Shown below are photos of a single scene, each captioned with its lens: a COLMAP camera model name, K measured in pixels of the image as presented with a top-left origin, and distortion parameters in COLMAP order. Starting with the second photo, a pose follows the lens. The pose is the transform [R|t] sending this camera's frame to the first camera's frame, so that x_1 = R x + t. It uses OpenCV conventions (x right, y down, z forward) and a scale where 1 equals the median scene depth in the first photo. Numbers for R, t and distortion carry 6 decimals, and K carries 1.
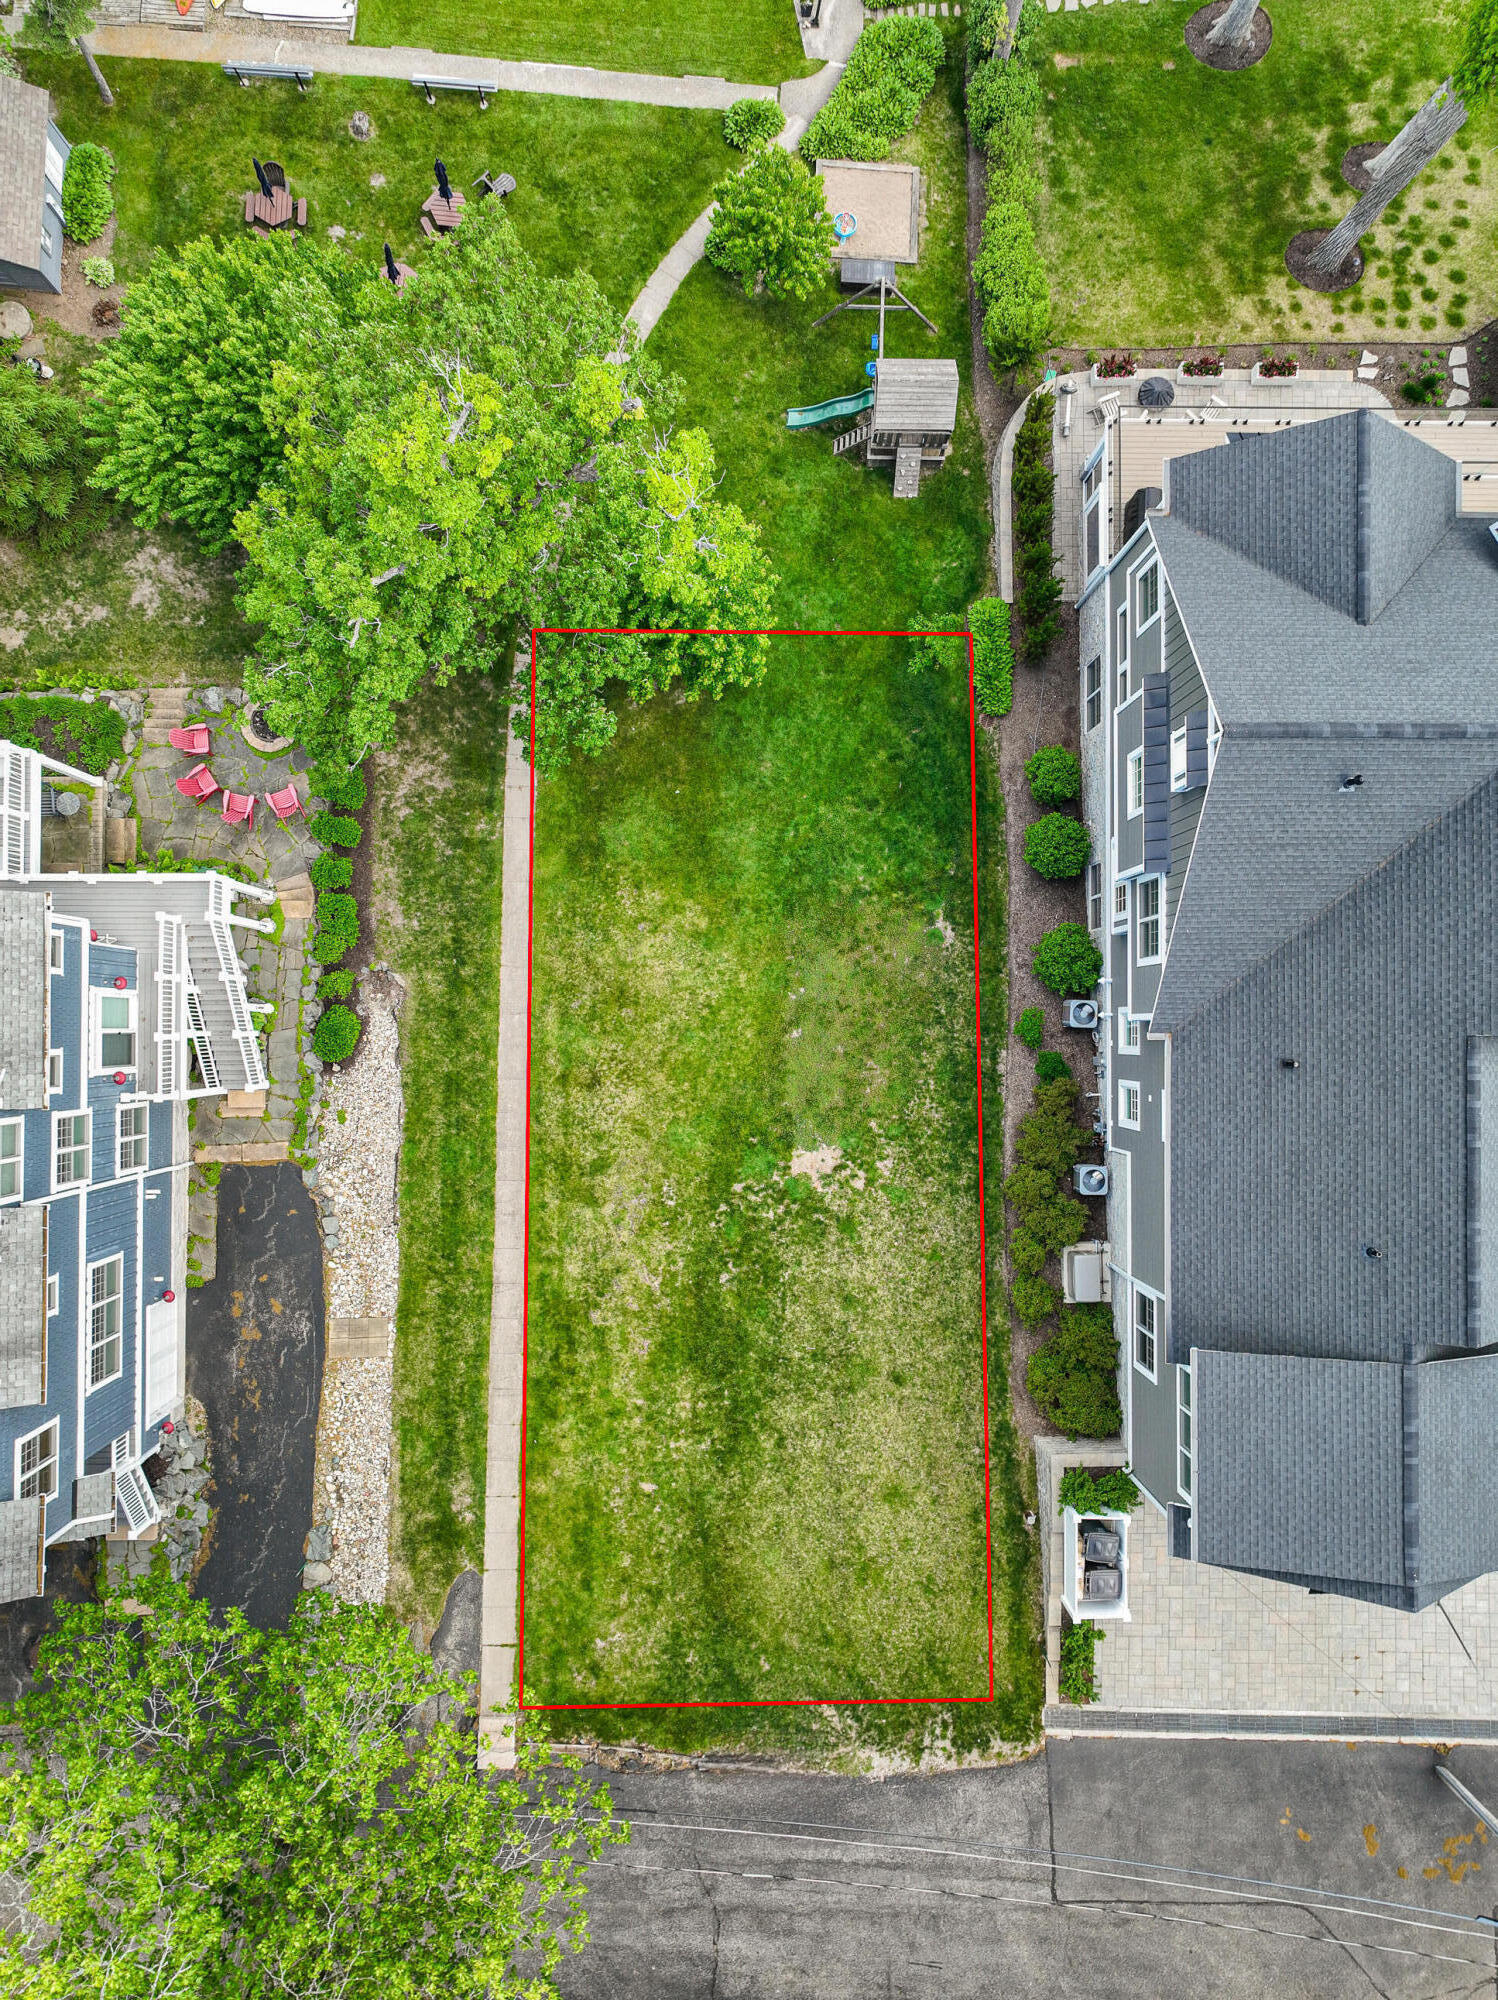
lens RADIAL K [[1456.3, 0, 751.7], [0, 1456.3, 1055.3], [0, 0, 1]] dist [-0.006303, 0.029242]
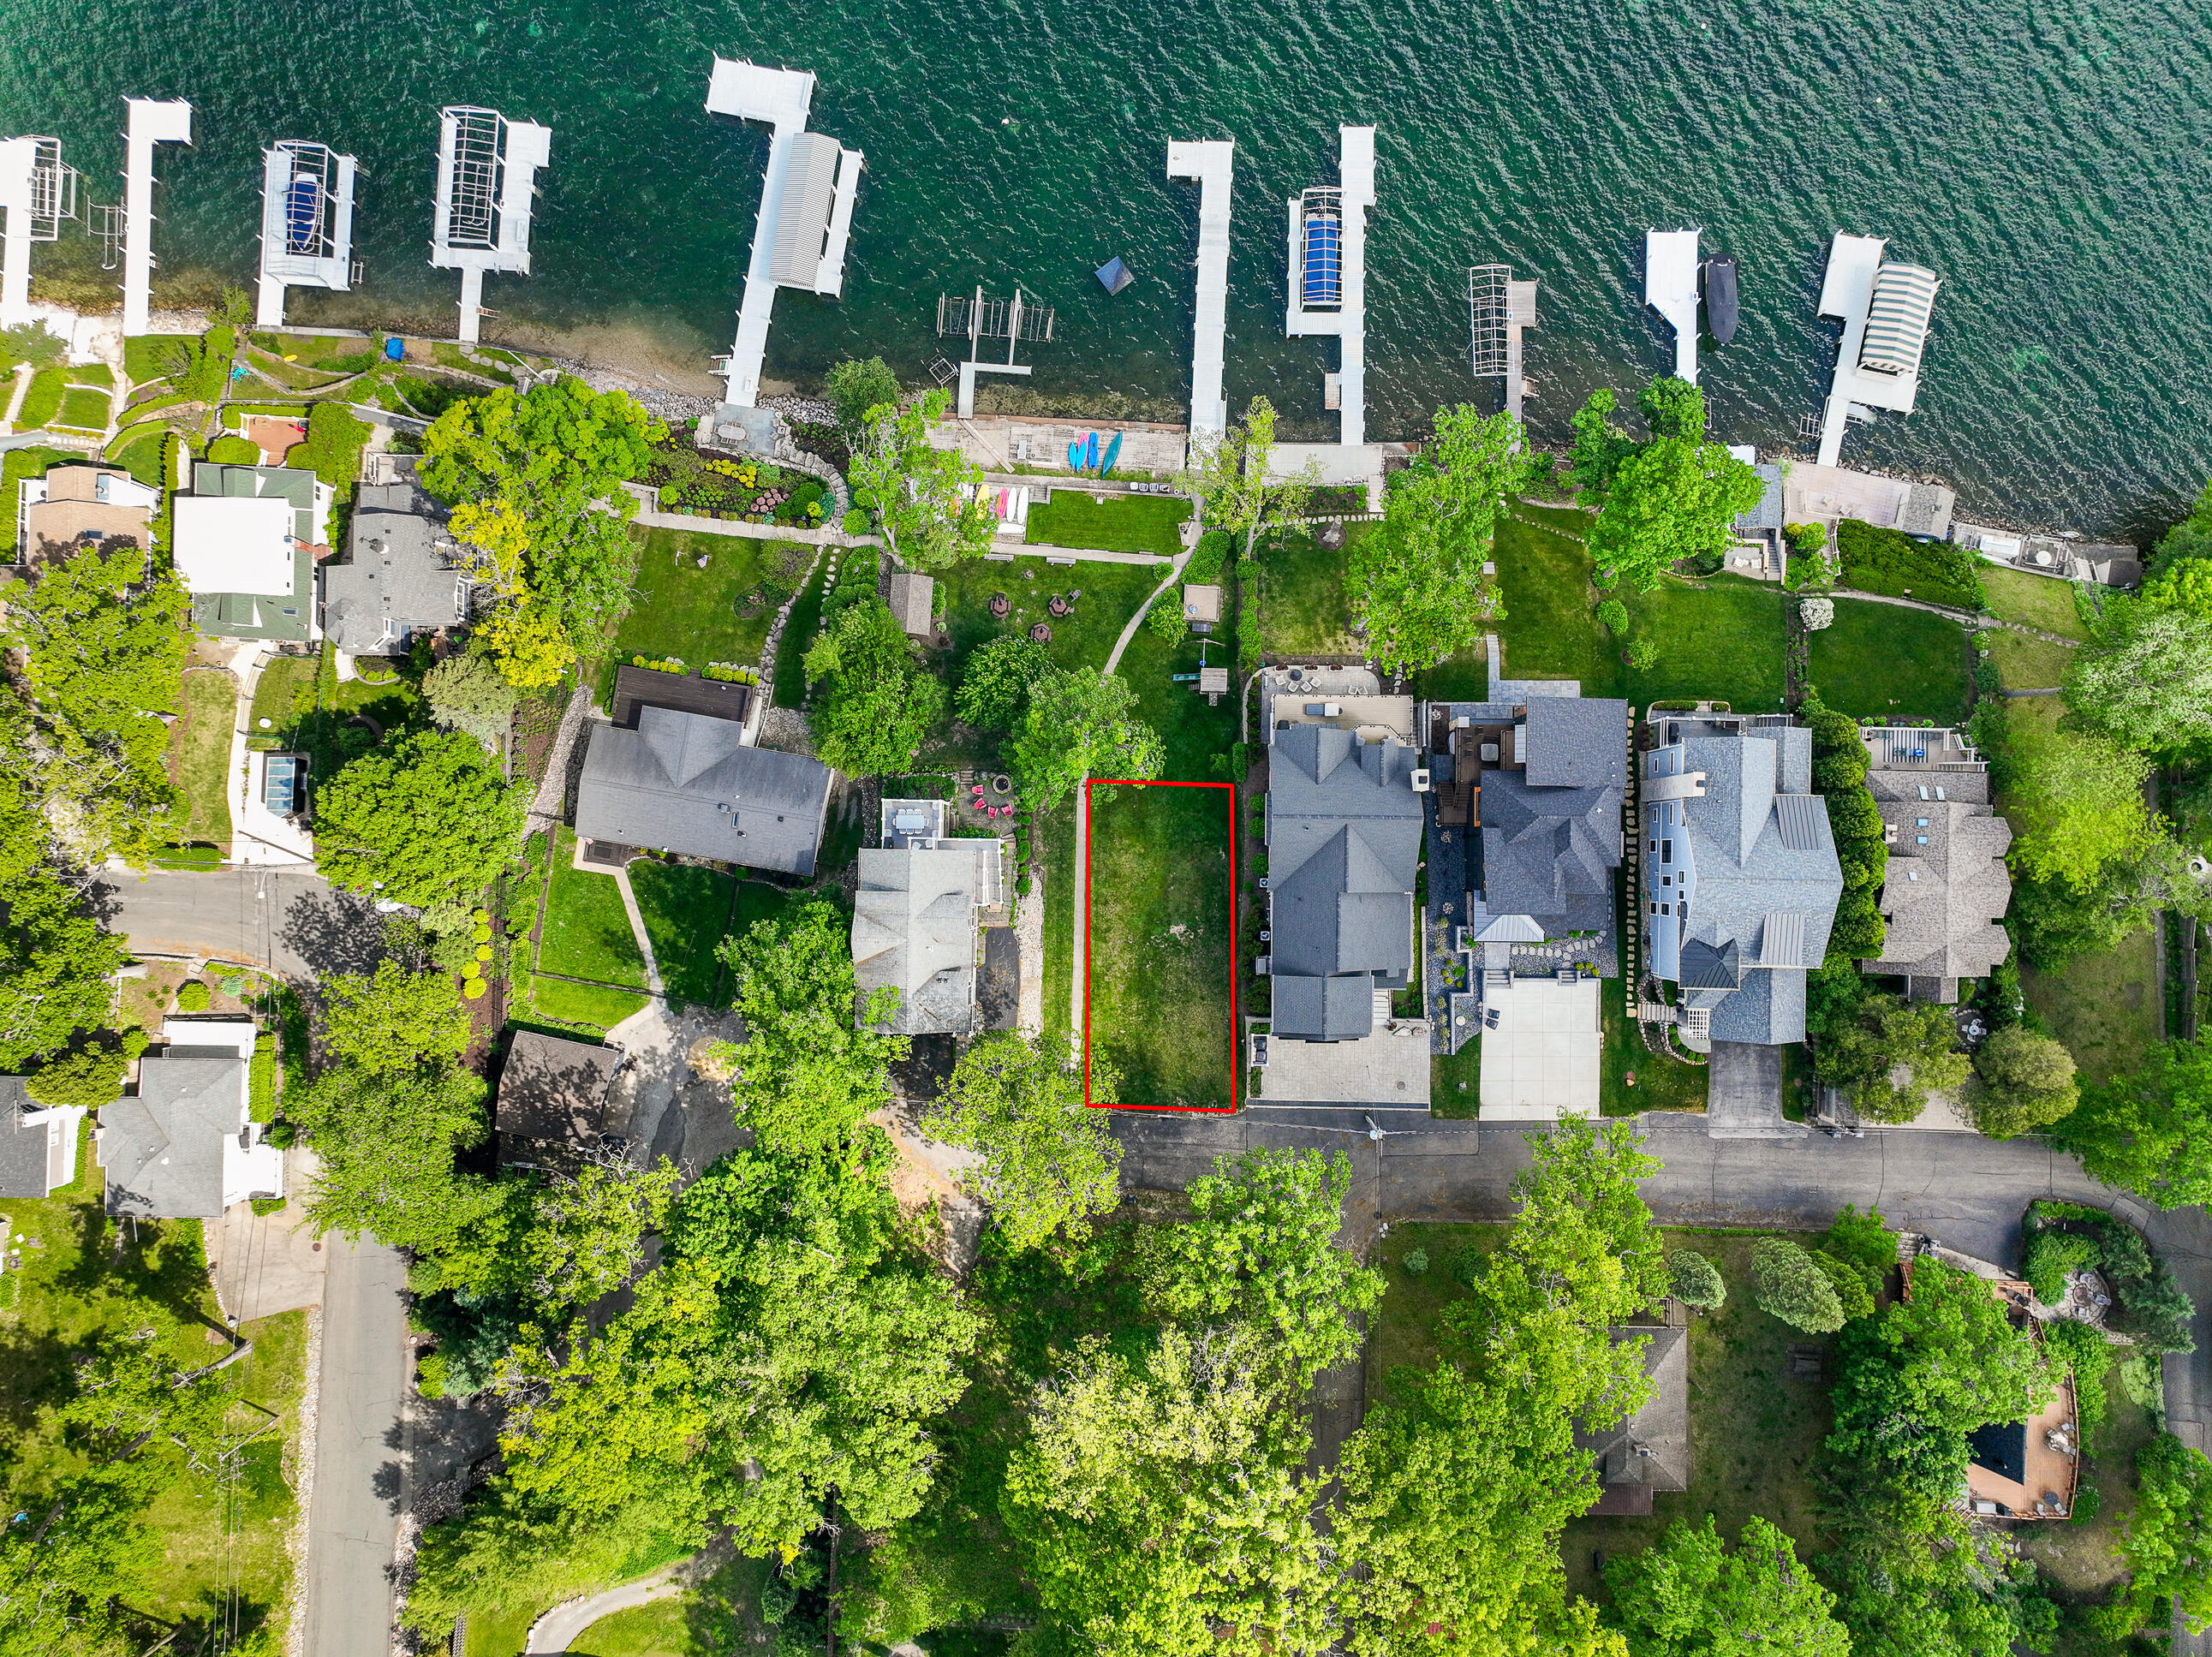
lens RADIAL K [[1599.3, 0, 1101.2], [0, 1599.3, 874.7], [0, 0, 1]] dist [-0.177041, 0.000580]
pose [[0.998513, 0.013295, -0.052863, 0.058335], [-0.013358, 0.999910, -0.000849, -0.037632], [0.052847, 0.001554, 0.998601, -2.356280]]
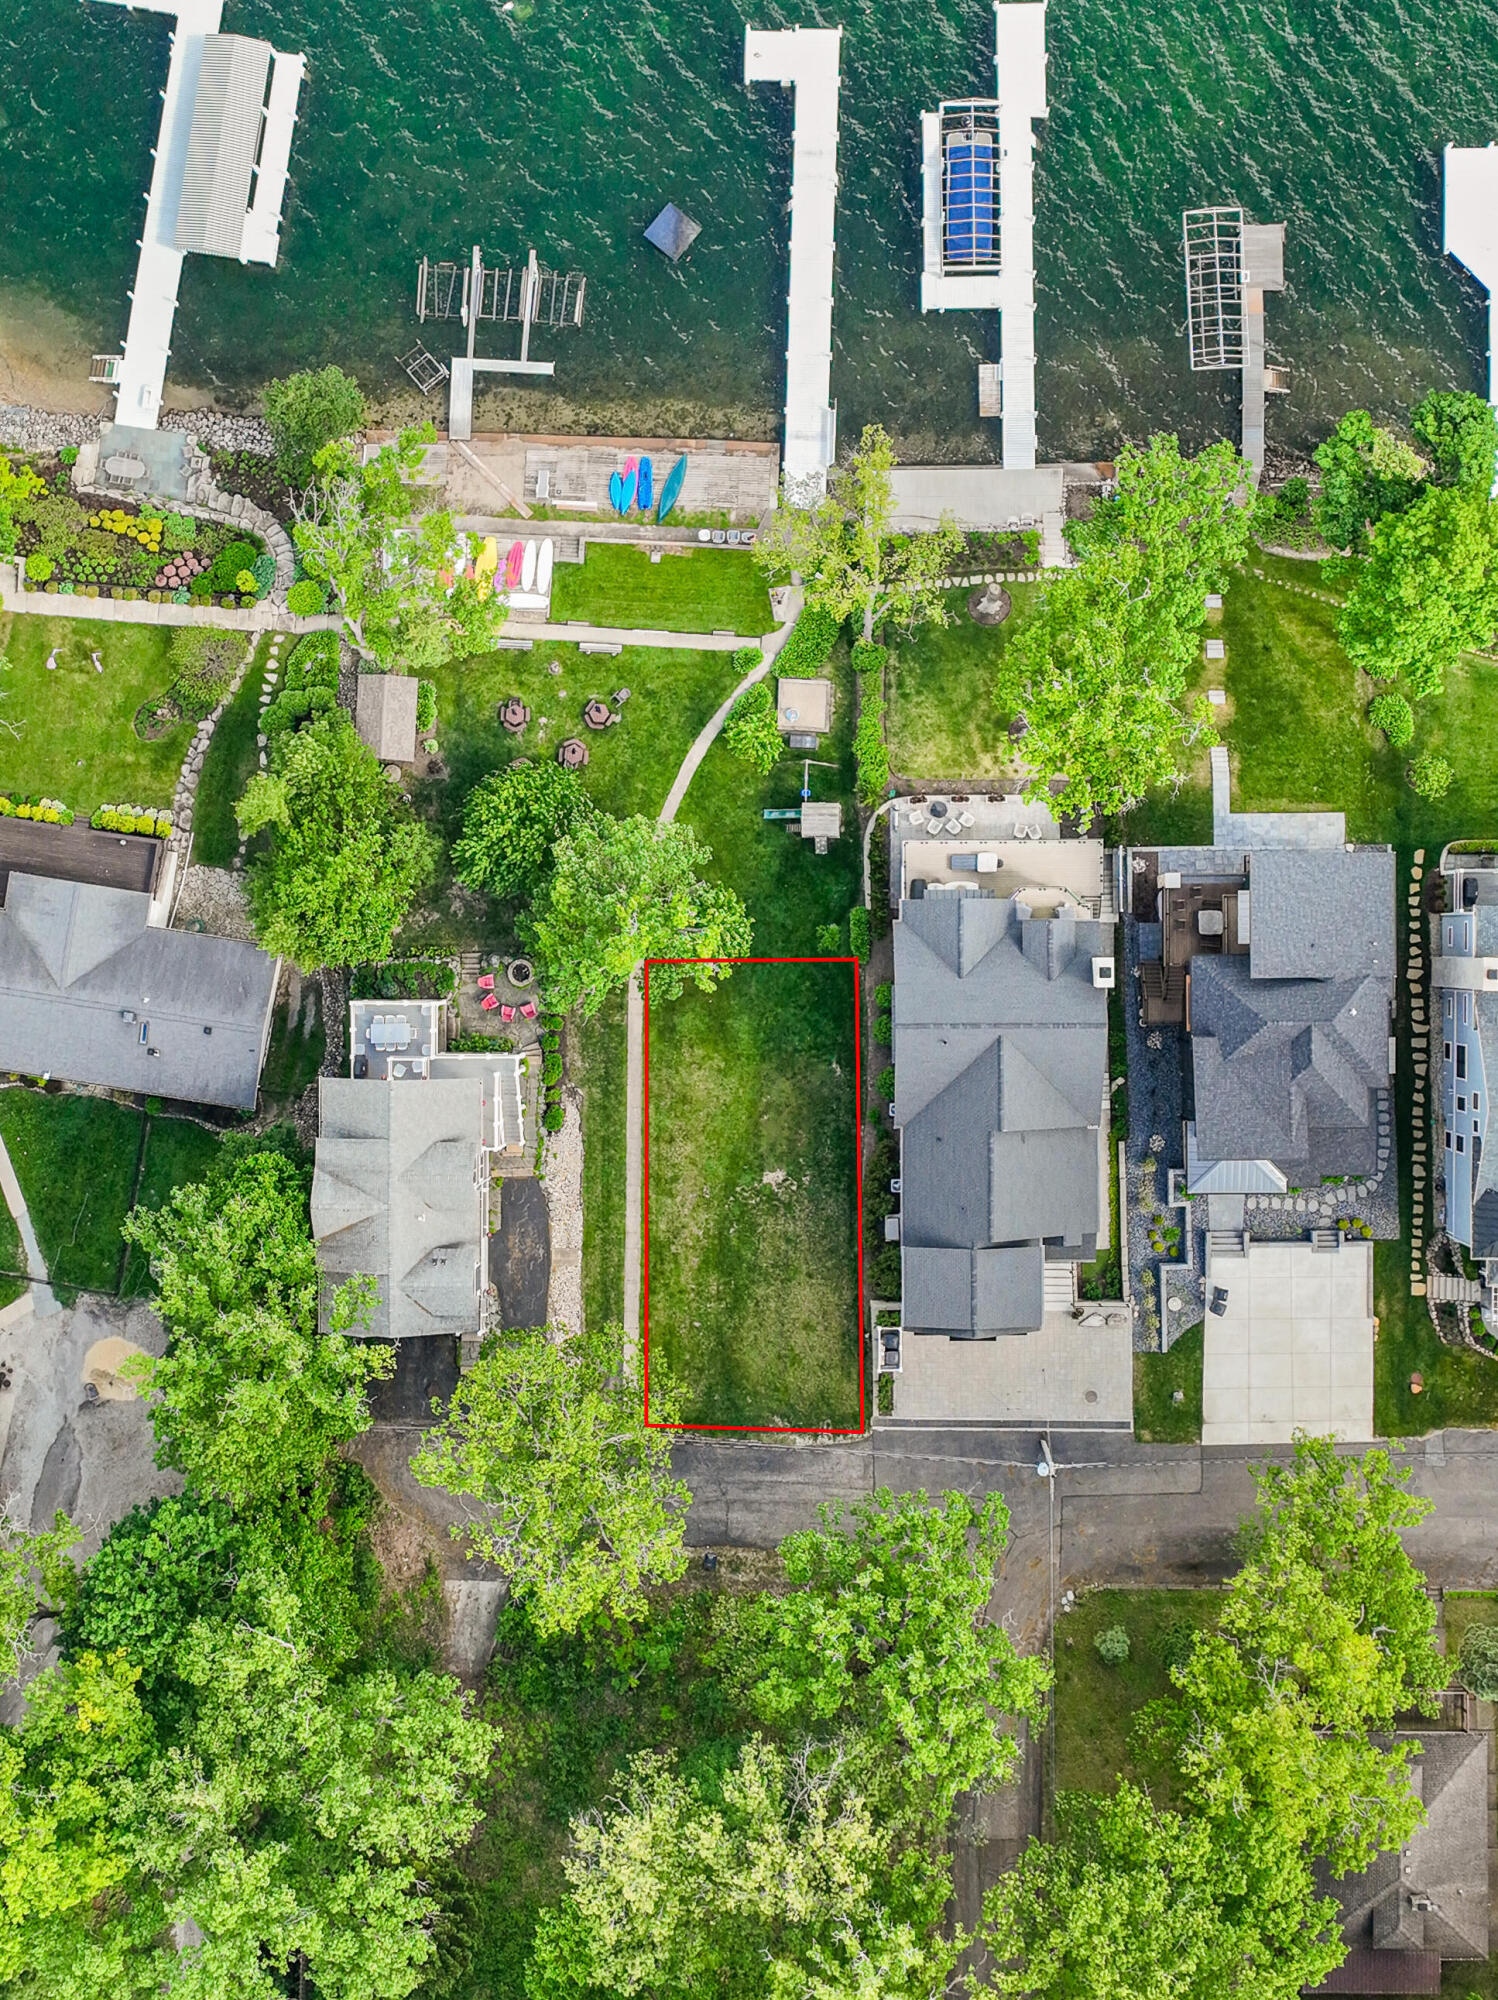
lens RADIAL K [[2701.4, 0, 654.3], [0, 2701.4, 1000.2], [0, 0, 1]] dist [-0.223515, -0.006789]
pose [[0.996897, -0.002034, -0.078689, 0.179746], [0.002051, 0.999998, 0.000134, -0.188590], [0.078688, -0.000295, 0.996899, -2.968023]]
